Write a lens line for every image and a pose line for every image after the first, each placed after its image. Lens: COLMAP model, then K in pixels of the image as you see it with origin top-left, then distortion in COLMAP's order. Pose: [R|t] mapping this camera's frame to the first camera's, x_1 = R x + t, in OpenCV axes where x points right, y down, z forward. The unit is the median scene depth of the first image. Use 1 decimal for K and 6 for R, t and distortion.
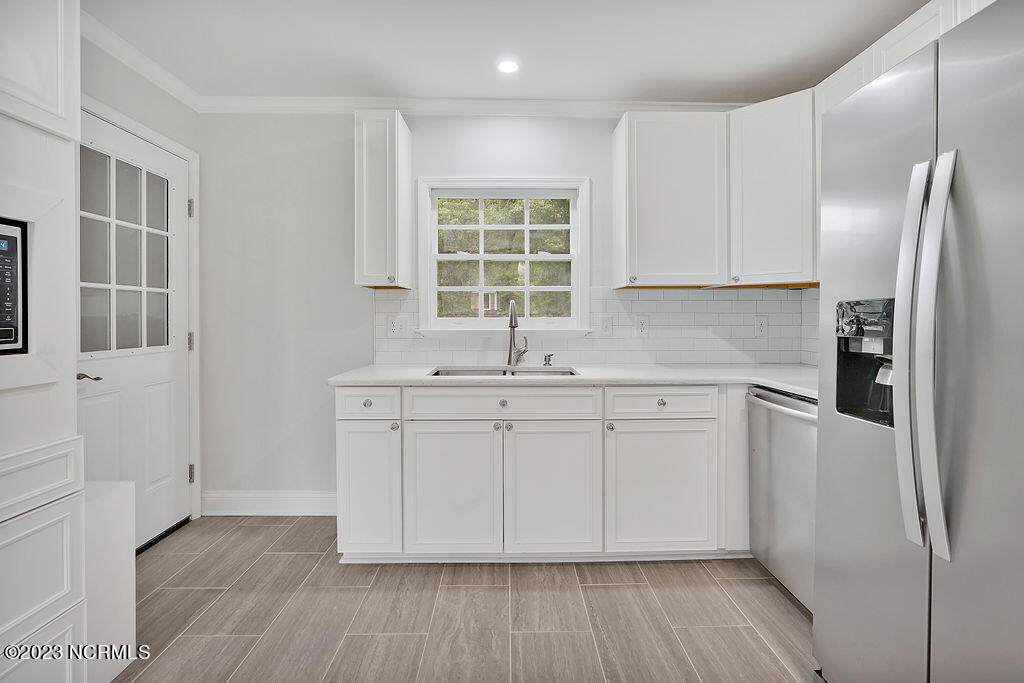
lens RADIAL K [[463.7, 0, 513.4], [0, 463.7, 321.1], [0, 0, 1]] dist [-0.014875, 0.000169]
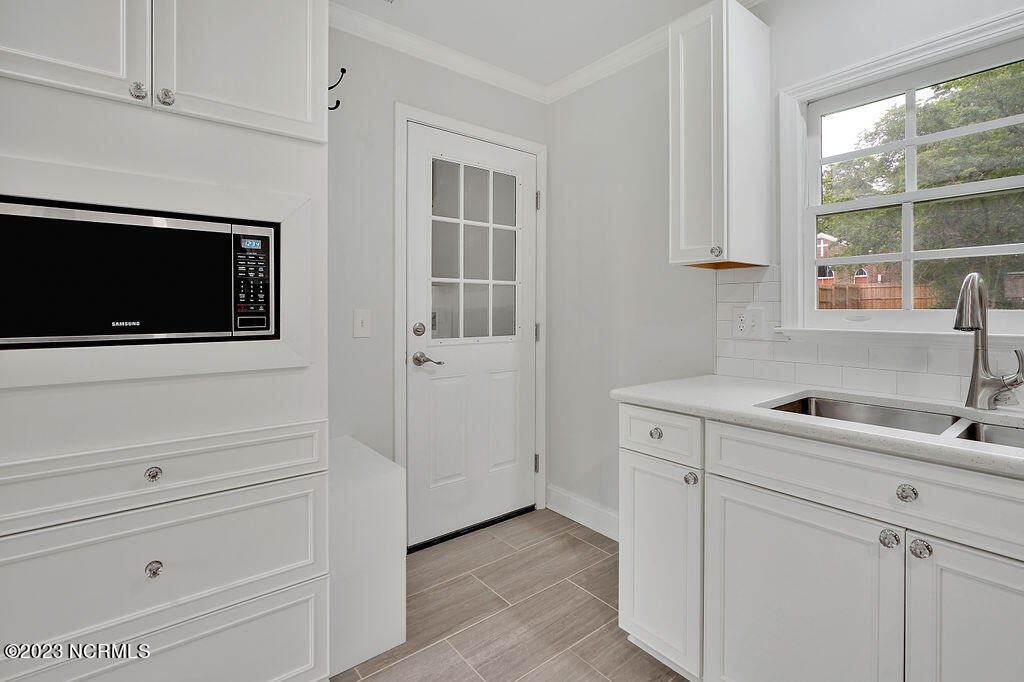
lens RADIAL K [[472.3, 0, 510.9], [0, 472.3, 312.5], [0, 0, 1]] dist [-0.012756, 0.001051]
pose [[0.607903, 0.006325, -0.793986, 0.098471], [-0.008237, 0.999965, 0.001659, -0.001203], [0.793969, 0.005531, 0.607933, 0.367050]]
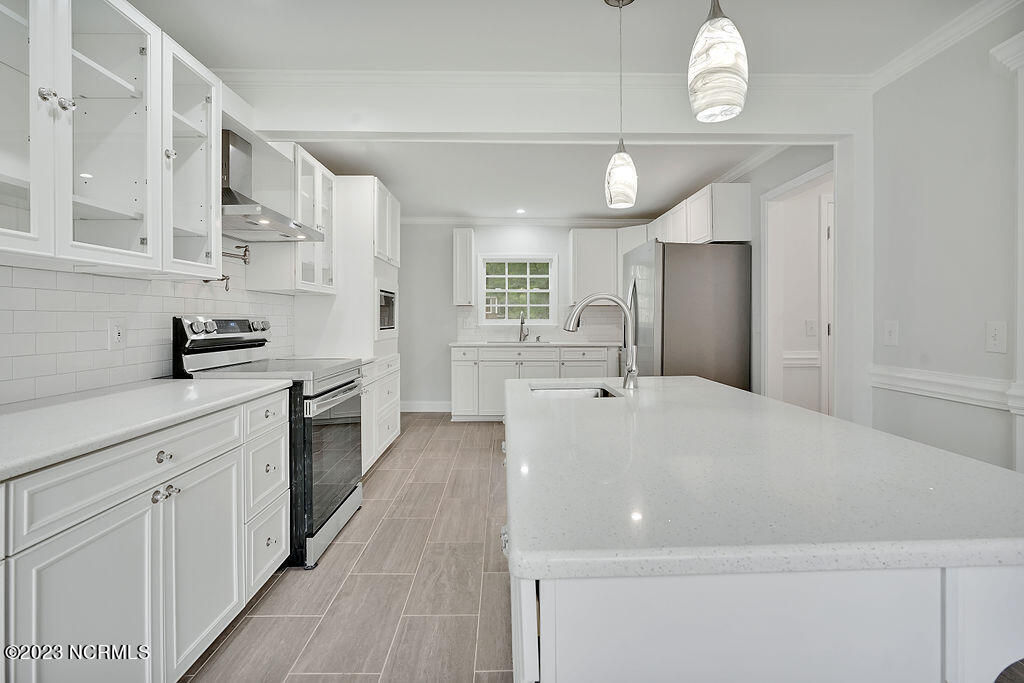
lens RADIAL K [[472.3, 0, 510.9], [0, 472.3, 313.0], [0, 0, 1]] dist [-0.012756, 0.001051]
pose [[1.000000, -0.000322, 0.000537, -0.061973], [0.000335, 0.999744, -0.022633, 0.015082], [-0.000529, 0.022634, 0.999744, -1.388256]]
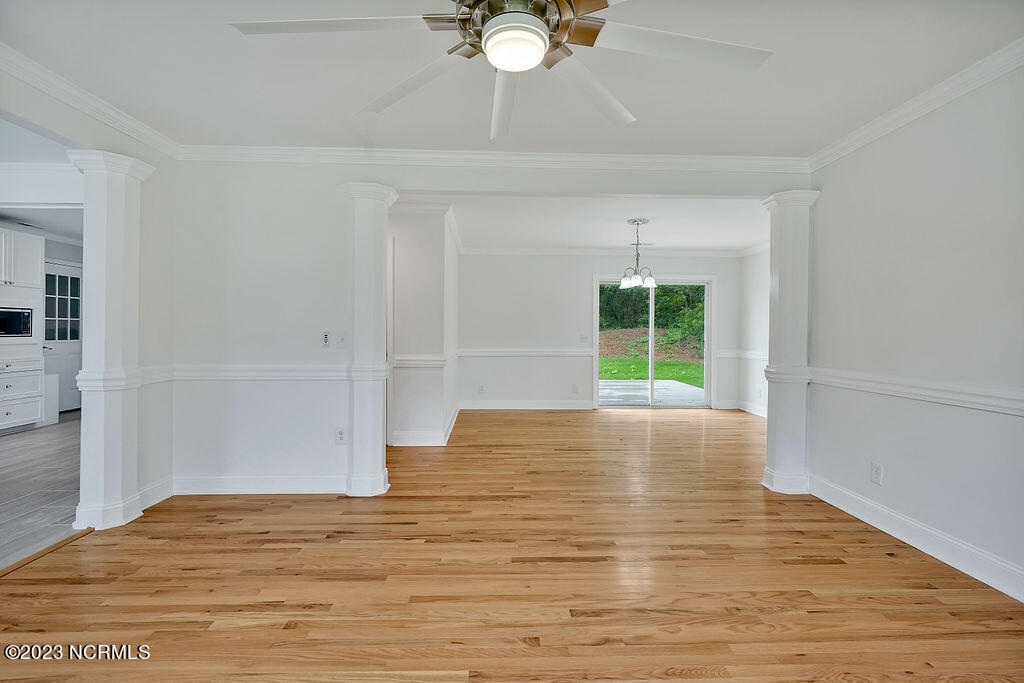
lens RADIAL K [[466.8, 0, 509.1], [0, 466.8, 332.1], [0, 0, 1]] dist [-0.010820, 0.000150]
pose [[0.999787, 0.003504, 0.020343, 1.827912], [-0.003378, 0.999975, -0.006211, 0.018164], [-0.020364, 0.006141, 0.999774, -1.878789]]
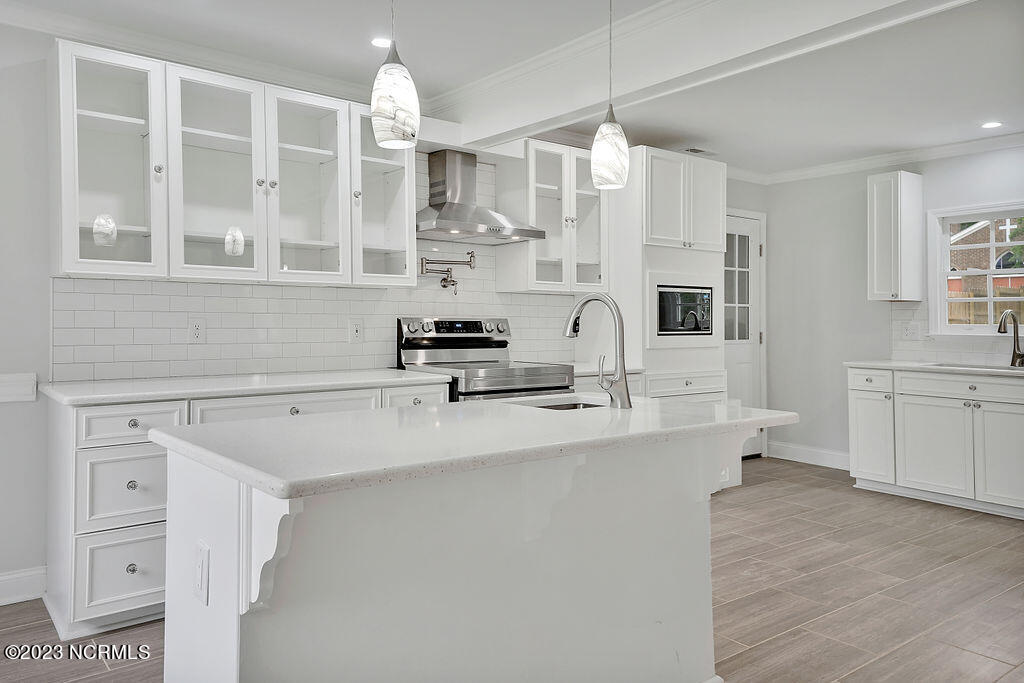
lens RADIAL K [[744.5, 0, 504.3], [0, 744.5, 303.1], [0, 0, 1]] dist [0.139563, -0.087569]
pose [[0.607188, -0.013528, -0.794443, 0.871257], [-0.013796, 0.999525, -0.027565, 0.010653], [0.794439, 0.027698, 0.606712, -1.348677]]
